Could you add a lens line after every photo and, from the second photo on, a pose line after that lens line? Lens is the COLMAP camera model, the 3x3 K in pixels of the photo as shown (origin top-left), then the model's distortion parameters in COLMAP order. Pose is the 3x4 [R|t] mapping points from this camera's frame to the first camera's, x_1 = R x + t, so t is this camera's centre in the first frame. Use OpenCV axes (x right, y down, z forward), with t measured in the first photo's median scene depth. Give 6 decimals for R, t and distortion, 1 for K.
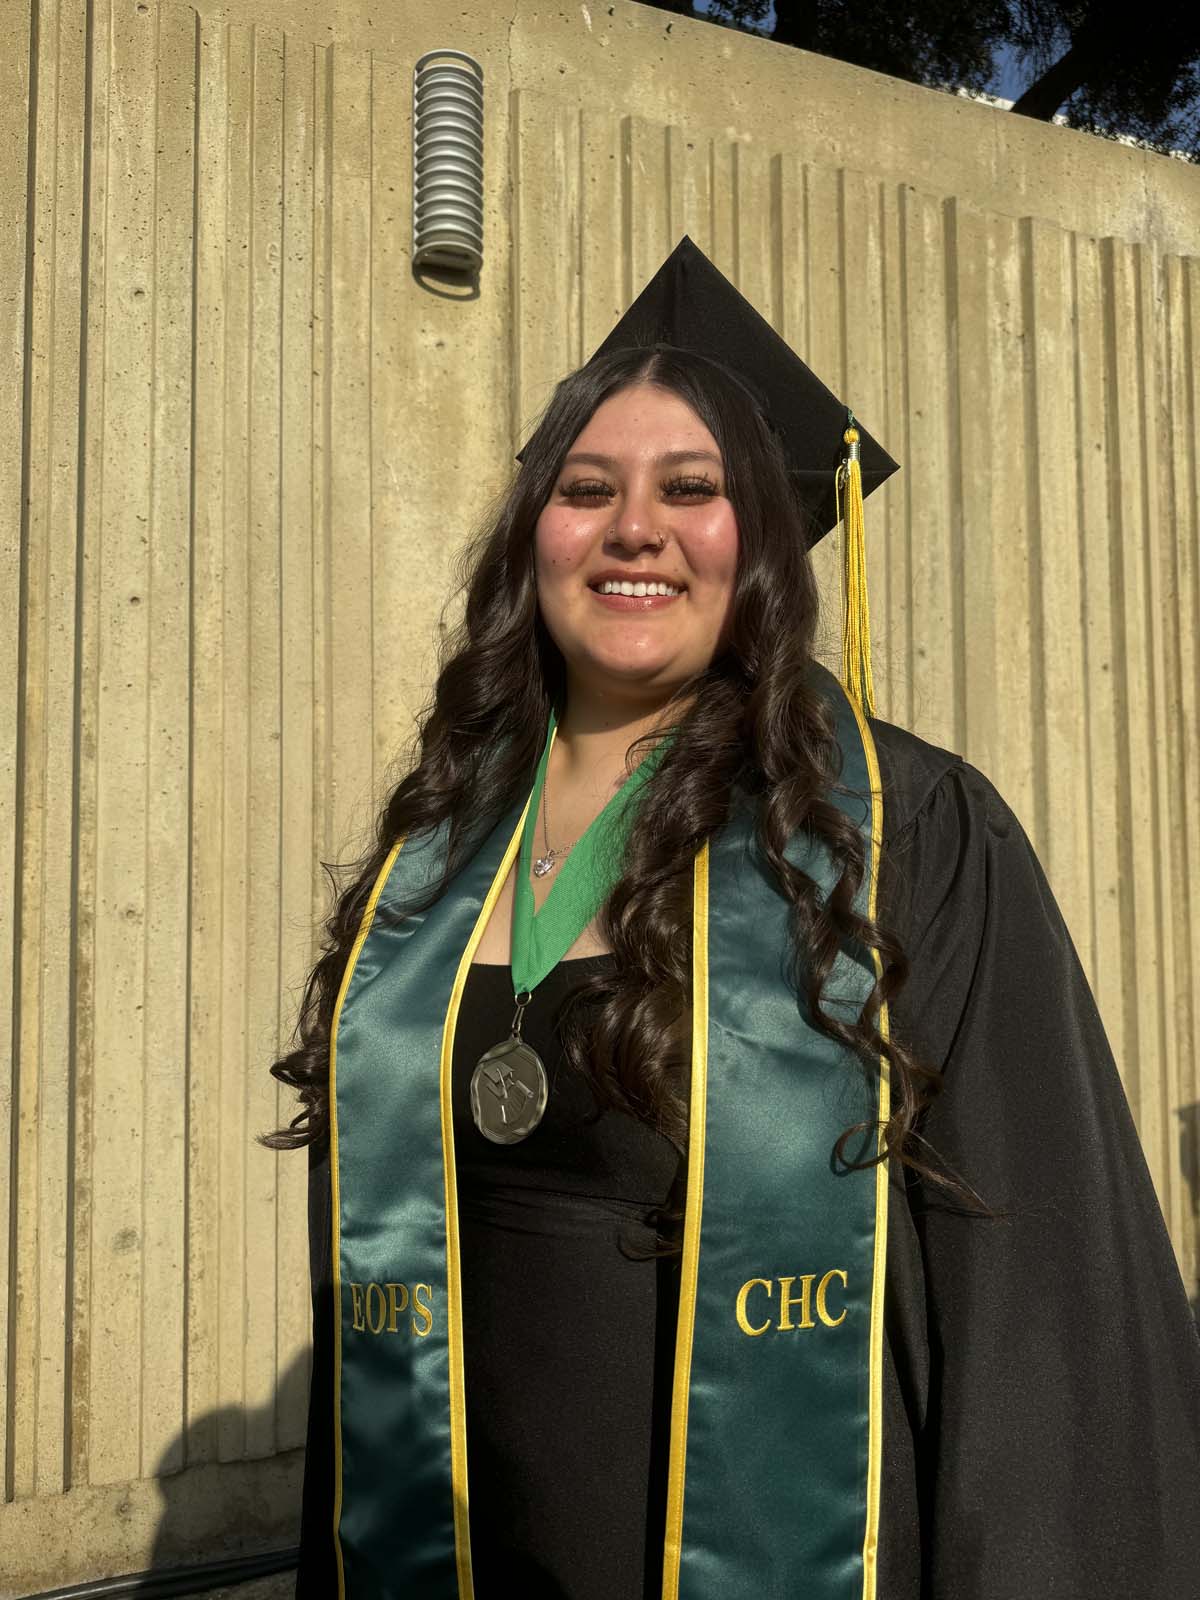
lens RADIAL K [[1149.5, 0, 600.6], [0, 1149.5, 797.0], [0, 0, 1]] dist [0.006411, -0.012644]
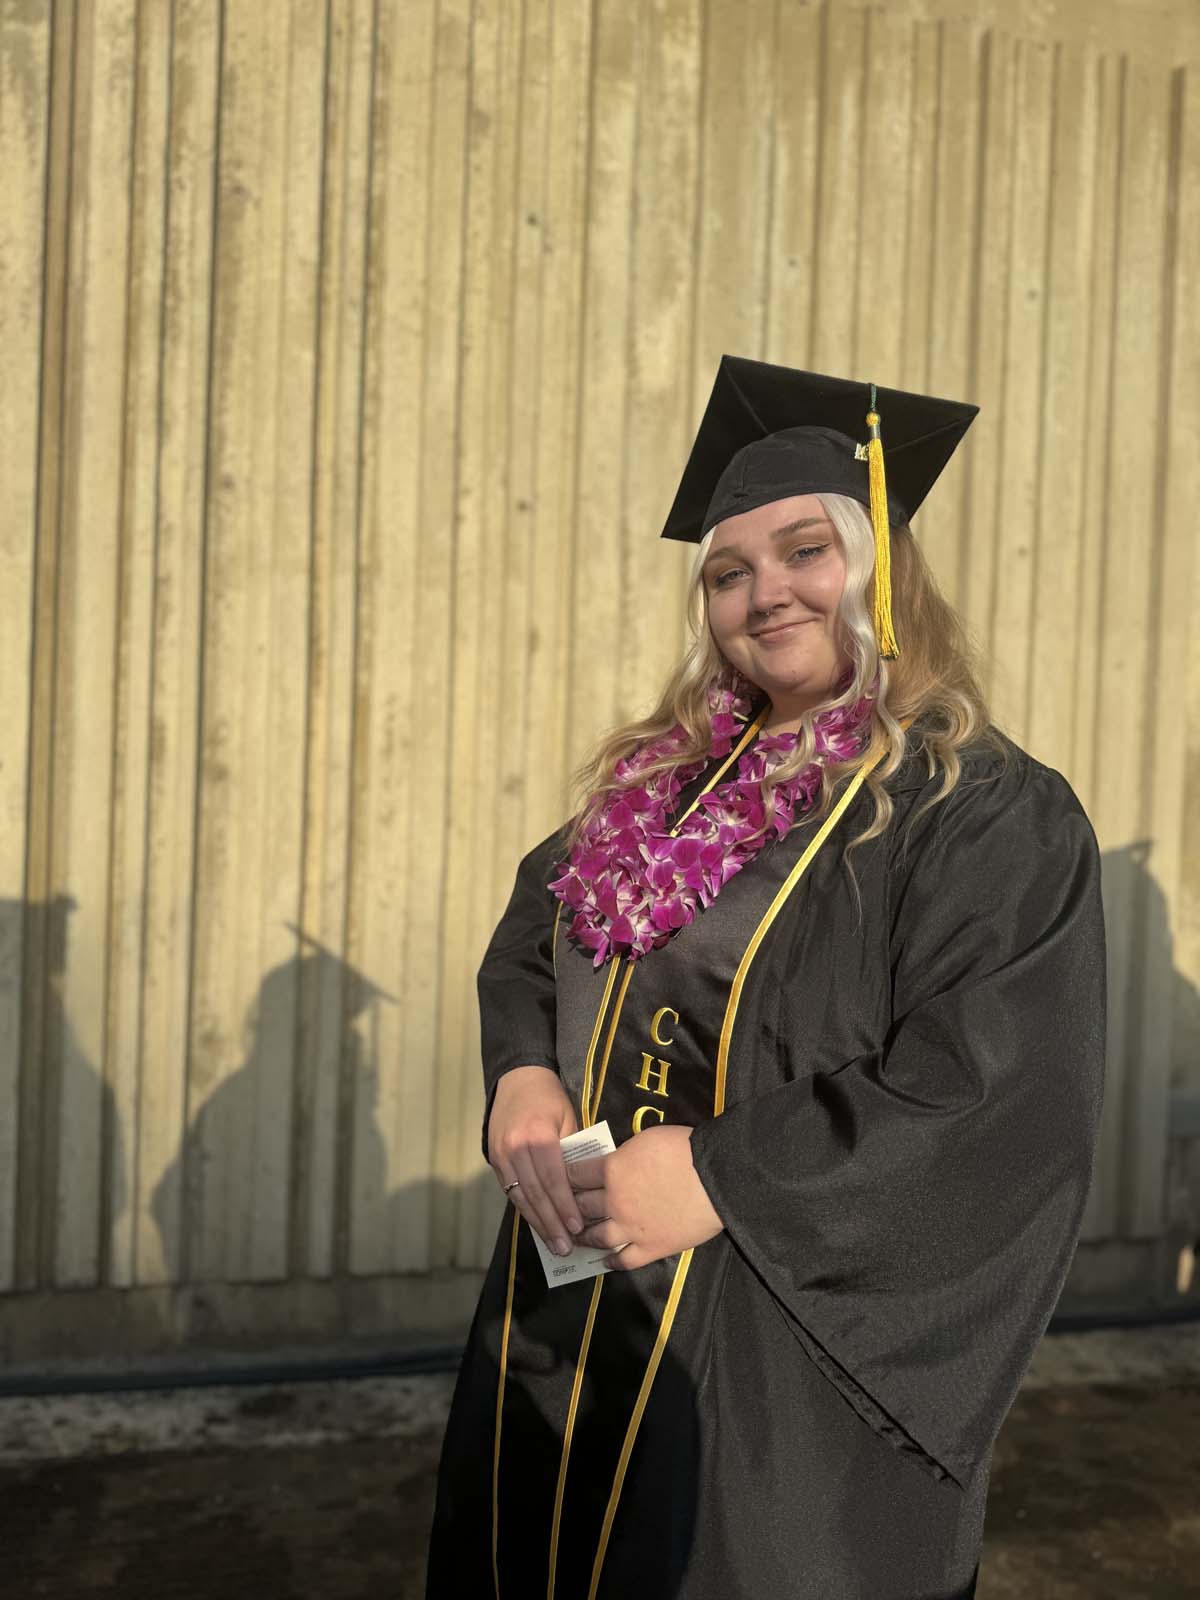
lens RADIAL K [[1149.5, 0, 590.9], [0, 1149.5, 802.0], [0, 0, 1]] dist [0.006411, -0.012644]
pose [[0.986266, 0.046898, -0.158365, -0.607525], [-0.036630, 0.997070, 0.067147, 0.027725], [0.161050, -0.060424, 0.985095, -0.282491]]
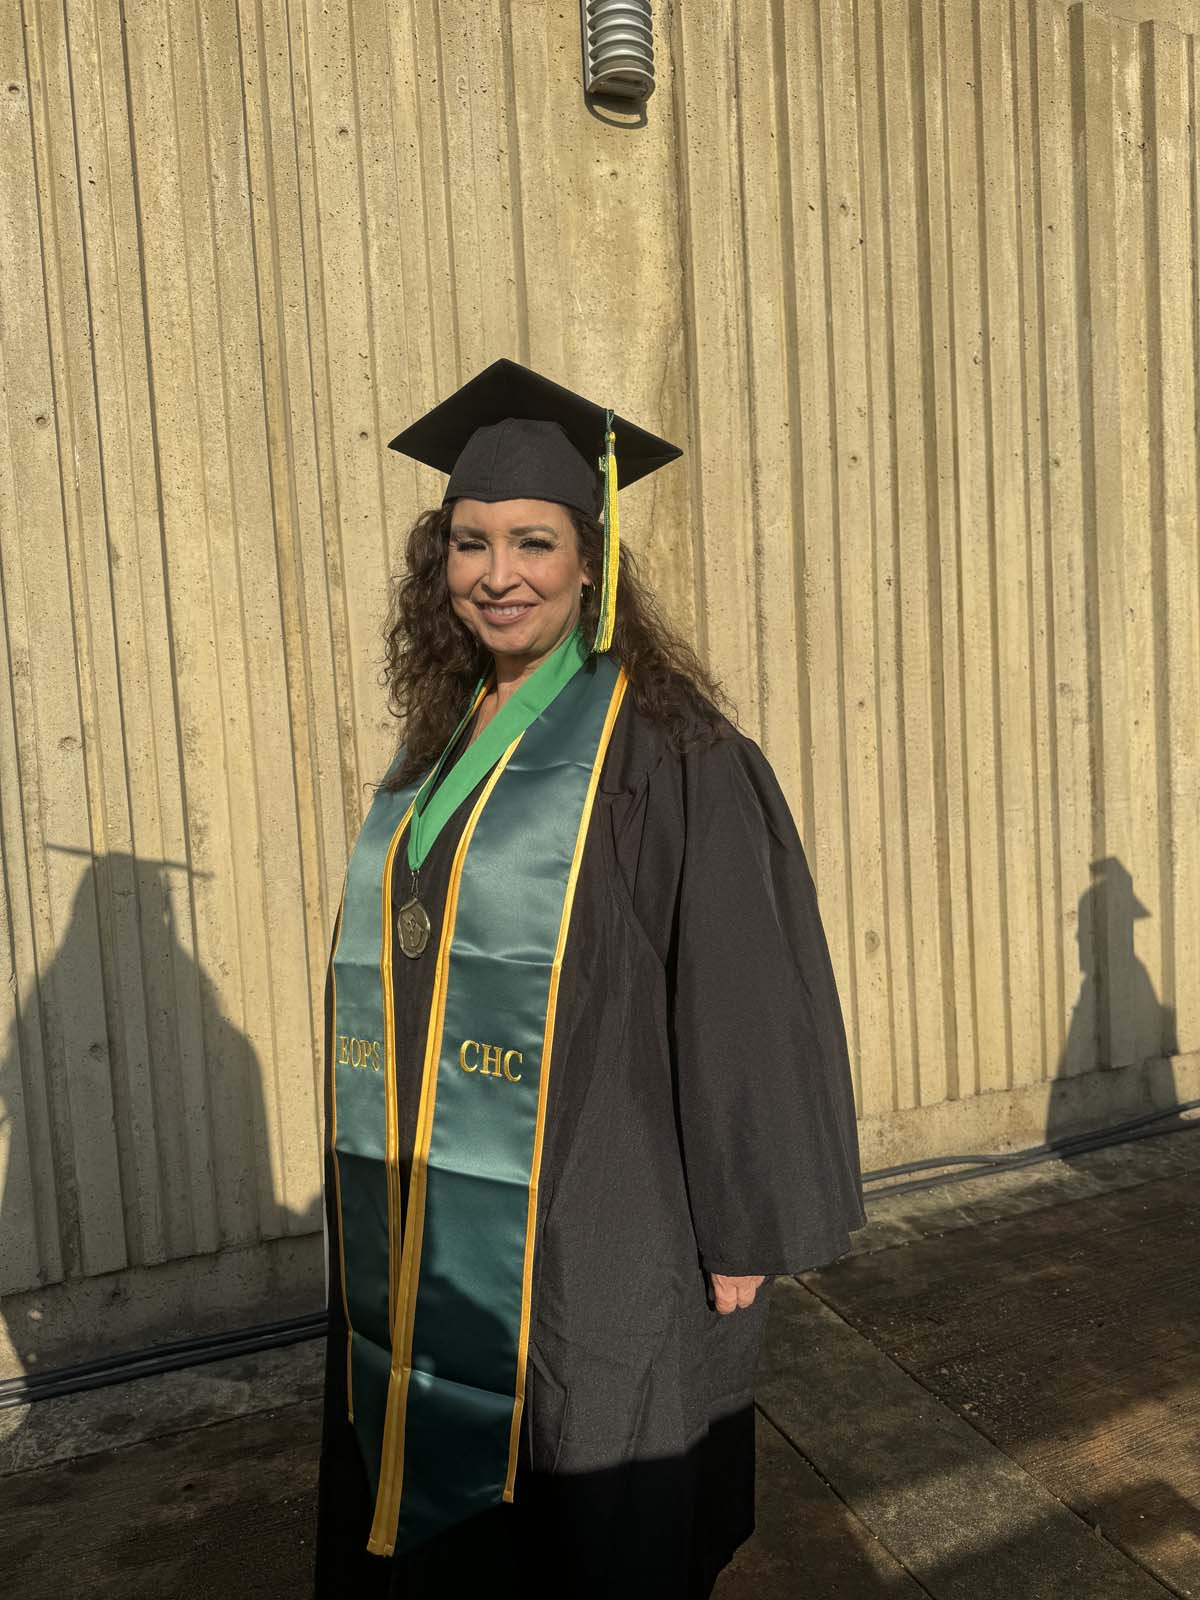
lens RADIAL K [[1149.5, 0, 603.1], [0, 1149.5, 804.7], [0, 0, 1]] dist [0.006411, -0.012644]
pose [[0.998891, -0.046674, 0.006236, -0.189777], [0.045641, 0.992236, 0.115691, 0.053973], [-0.011587, -0.115278, 0.993266, -0.102803]]
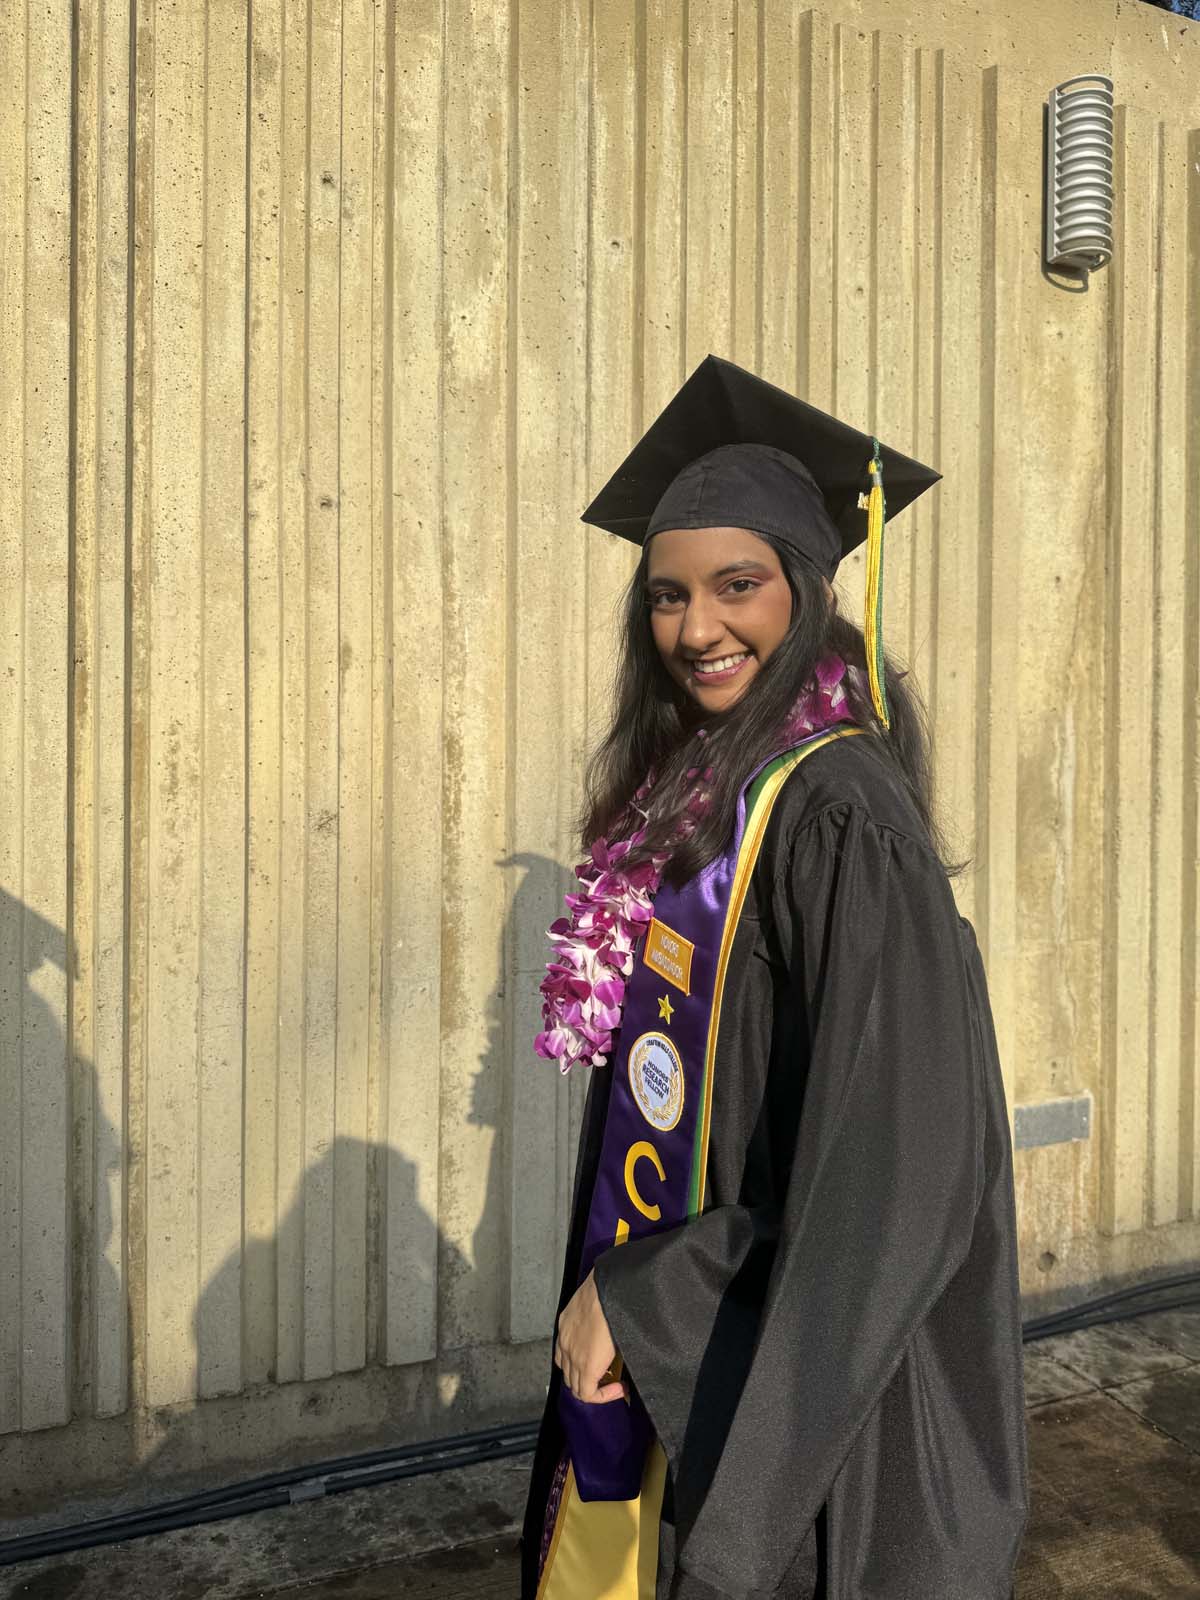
lens RADIAL K [[1149.5, 0, 585.8], [0, 1149.5, 784.2], [0, 0, 1]] dist [0.006411, -0.012644]
pose [[0.999814, 0.014970, 0.012180, -0.647392], [-0.015622, 0.998348, 0.055284, 0.000718], [-0.011332, -0.055464, 0.998396, -0.177361]]
